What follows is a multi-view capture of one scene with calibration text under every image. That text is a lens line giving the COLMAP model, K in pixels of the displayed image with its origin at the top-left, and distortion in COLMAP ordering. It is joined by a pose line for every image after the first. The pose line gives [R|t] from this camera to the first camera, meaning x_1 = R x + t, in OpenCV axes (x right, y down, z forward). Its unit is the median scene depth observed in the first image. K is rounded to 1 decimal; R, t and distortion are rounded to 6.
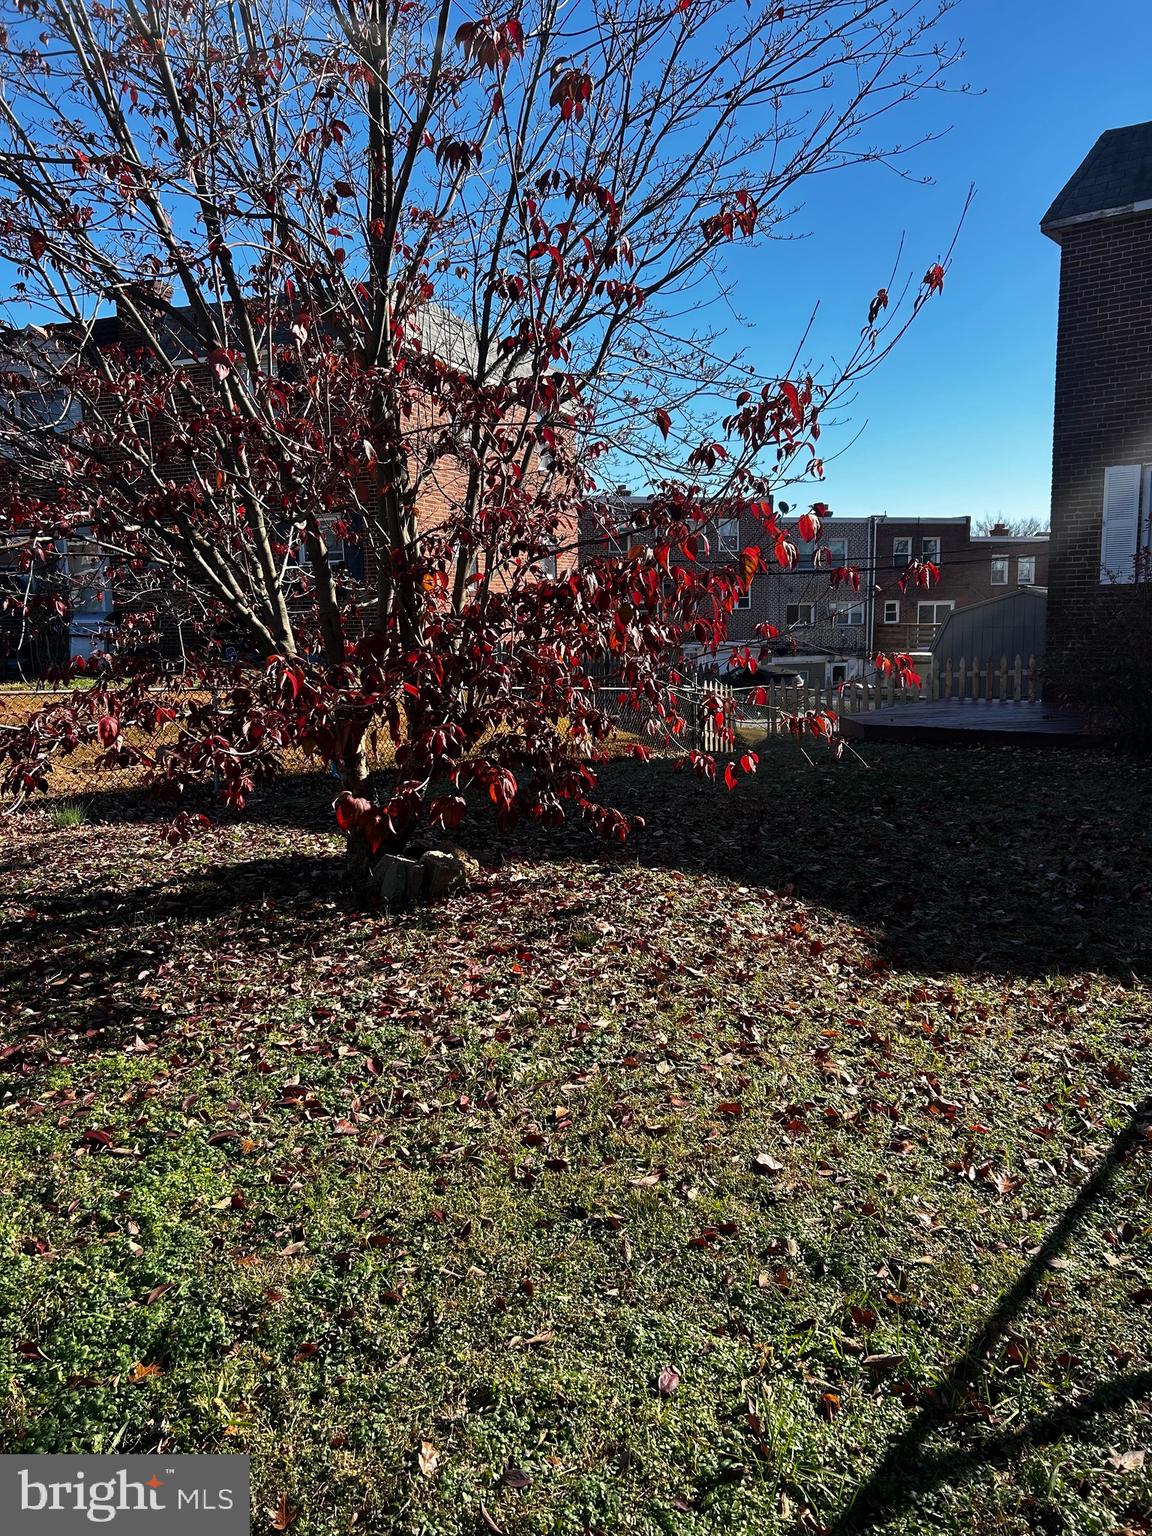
lens RADIAL K [[1158.0, 0, 554.7], [0, 1158.0, 776.5], [0, 0, 1]] dist [0.048827, -0.061656]
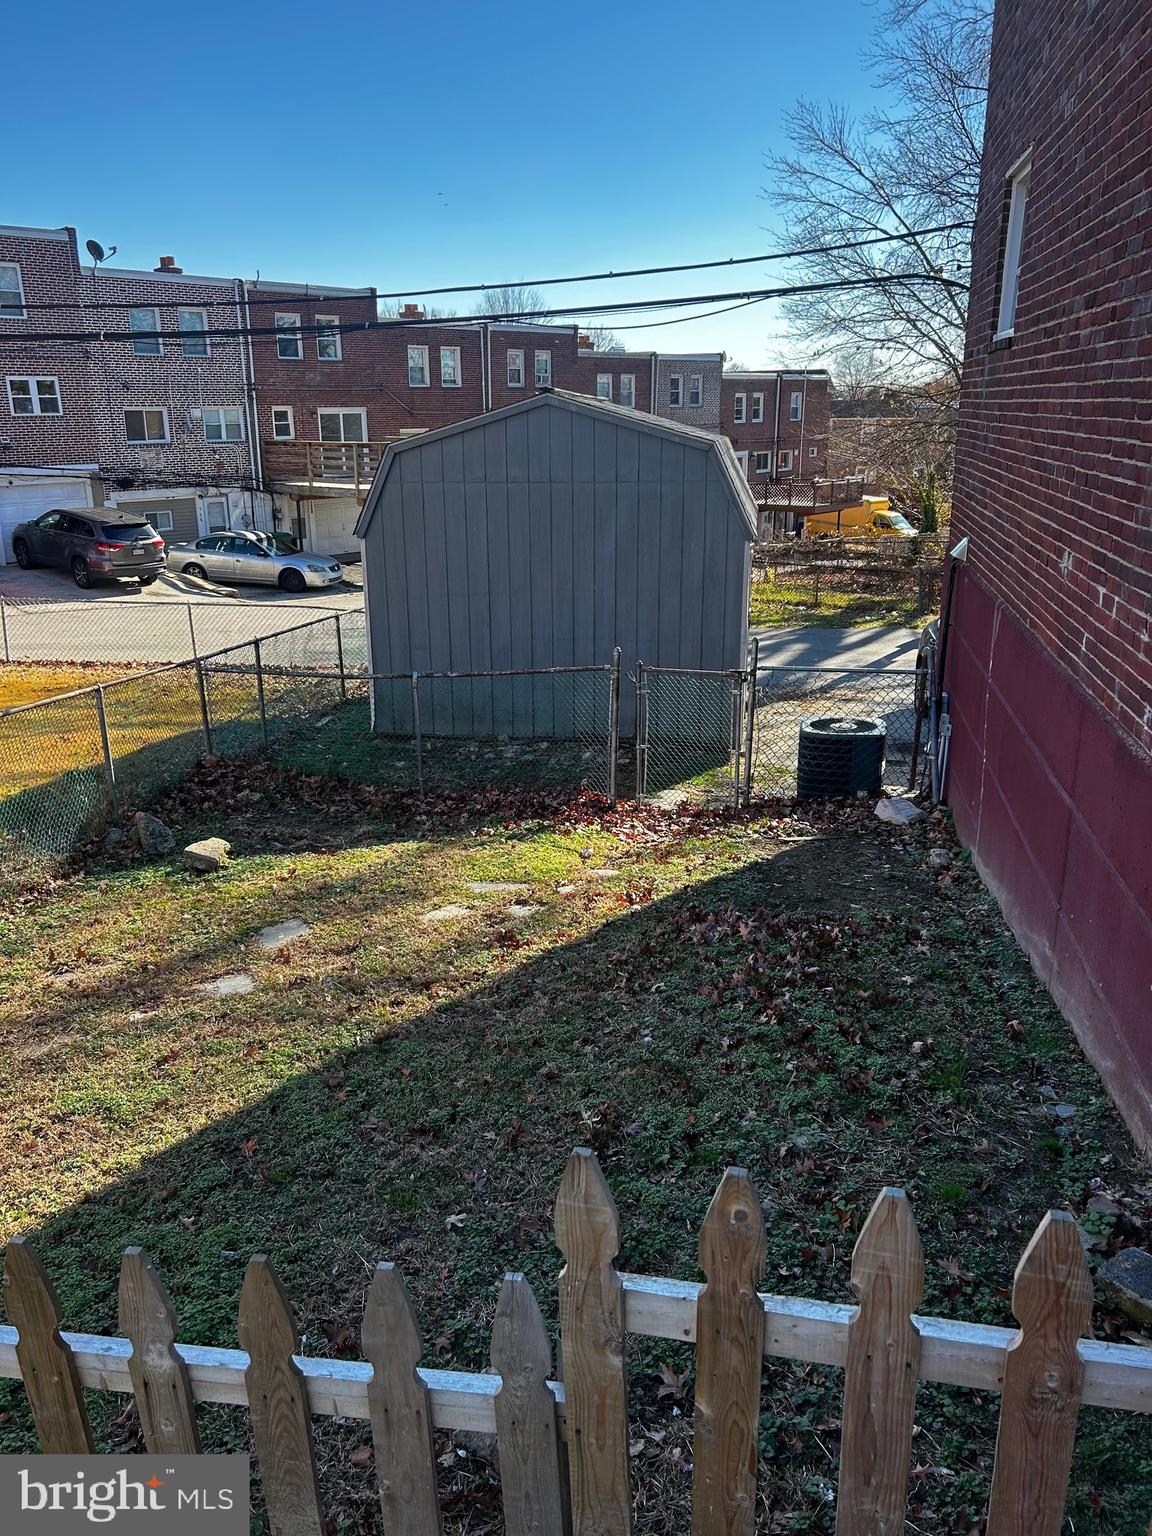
lens RADIAL K [[1158.0, 0, 566.0], [0, 1158.0, 776.6], [0, 0, 1]] dist [0.048827, -0.061656]
pose [[0.878250, -0.132977, 0.459341, 0.730870], [0.055683, 0.982462, 0.177954, -0.392098], [-0.474949, -0.130710, 0.870252, 2.304471]]
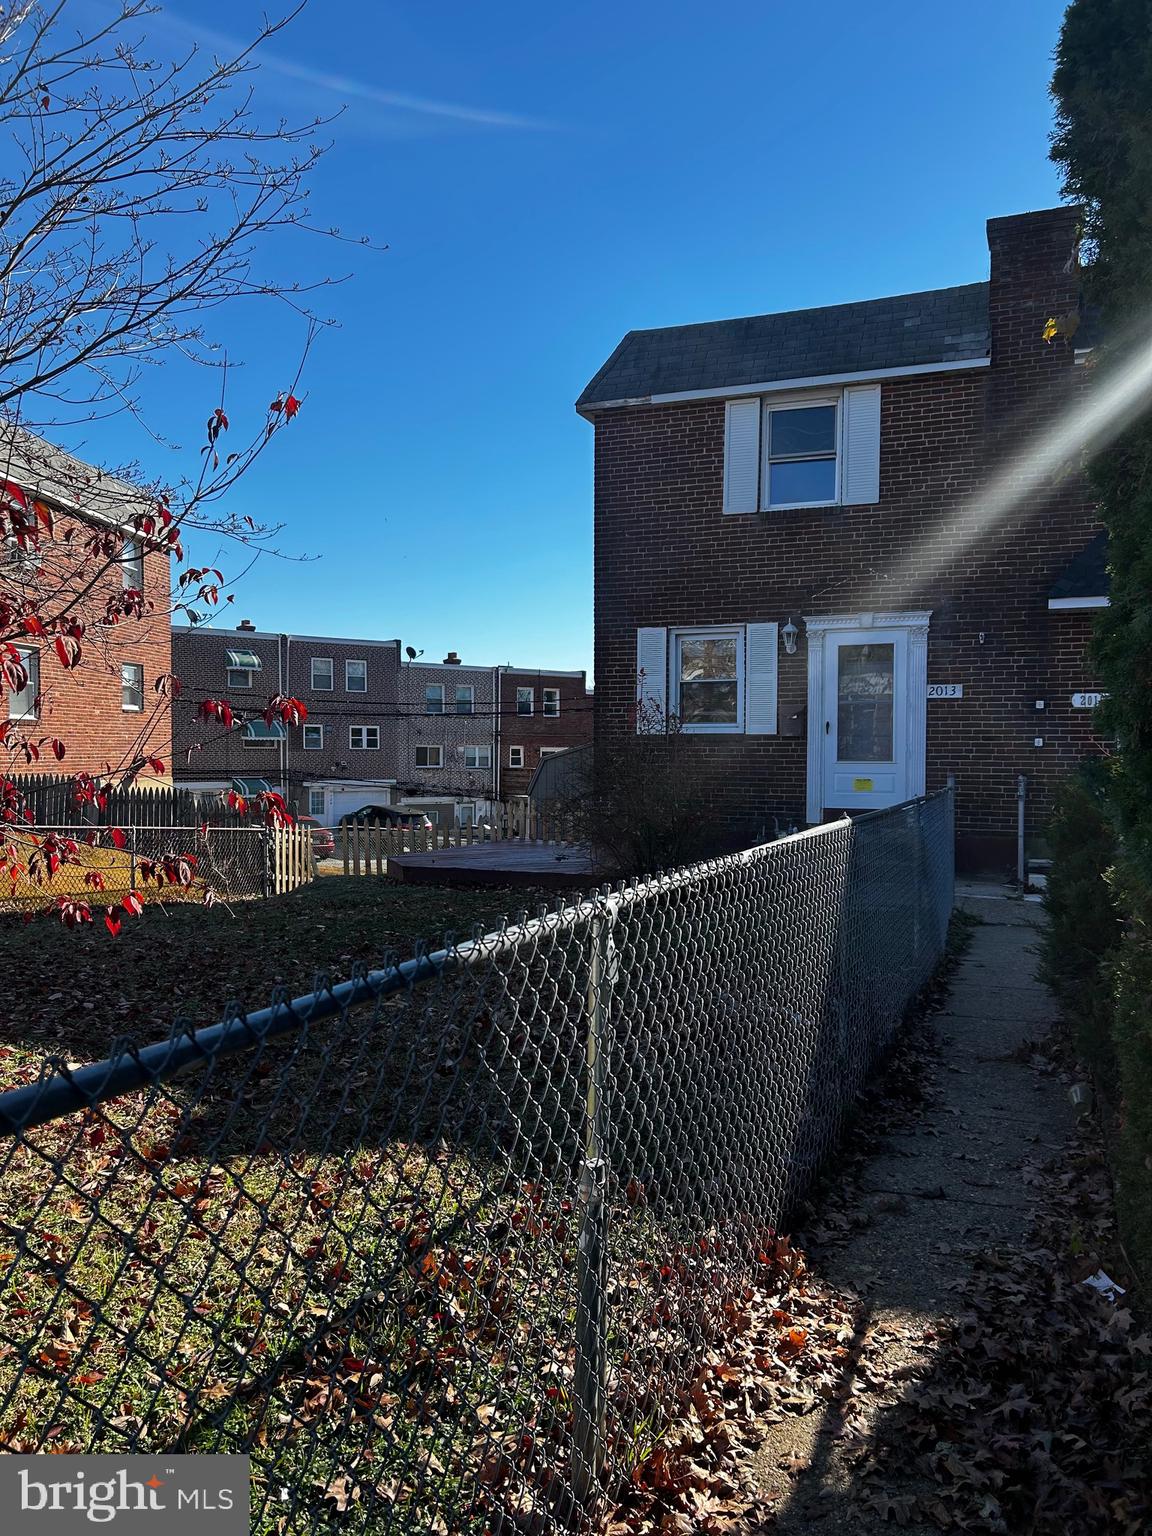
lens RADIAL K [[1158.0, 0, 586.4], [0, 1158.0, 773.8], [0, 0, 1]] dist [0.048827, -0.061656]
pose [[0.950217, 0.020902, 0.310888, 0.228449], [0.017448, 0.992612, -0.120068, -0.004980], [-0.311101, 0.119516, 0.942832, 0.043081]]
